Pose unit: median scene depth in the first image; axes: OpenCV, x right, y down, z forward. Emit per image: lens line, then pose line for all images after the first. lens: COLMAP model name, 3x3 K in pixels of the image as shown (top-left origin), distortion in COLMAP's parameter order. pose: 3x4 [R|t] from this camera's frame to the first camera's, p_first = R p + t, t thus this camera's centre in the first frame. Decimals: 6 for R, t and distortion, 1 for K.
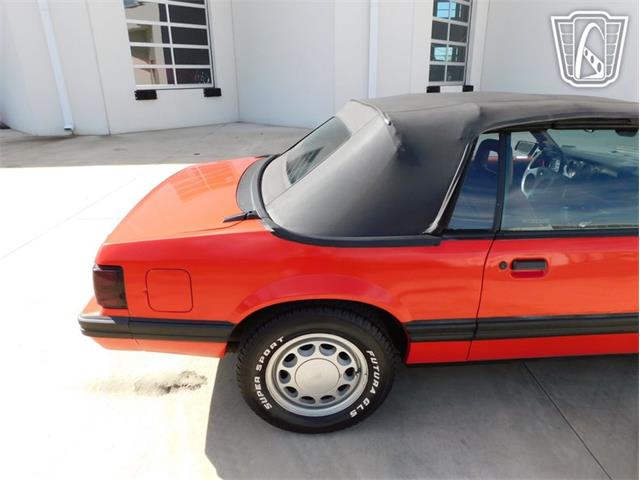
lens RADIAL K [[420.0, 0, 338.0], [0, 420.0, 232.3], [0, 0, 1]] dist [-0.065542, 0.050189]
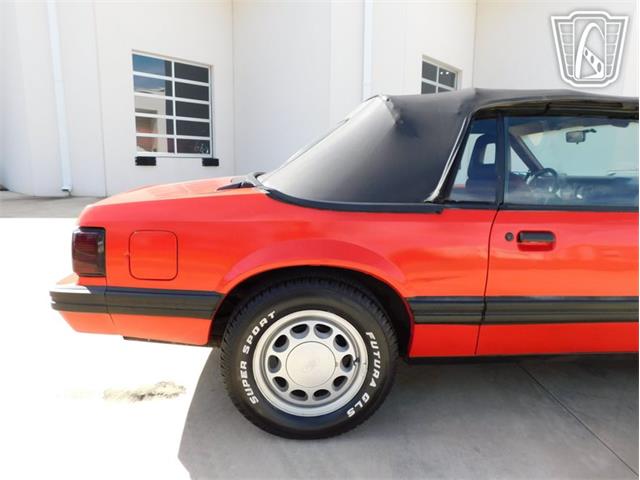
lens RADIAL K [[420.0, 0, 337.5], [0, 420.0, 231.6], [0, 0, 1]] dist [-0.065542, 0.050189]
pose [[0.999795, 0.011512, 0.016666, -0.010771], [-0.008132, 0.981706, -0.190228, 0.236456], [-0.018551, 0.190053, 0.981599, 0.066983]]
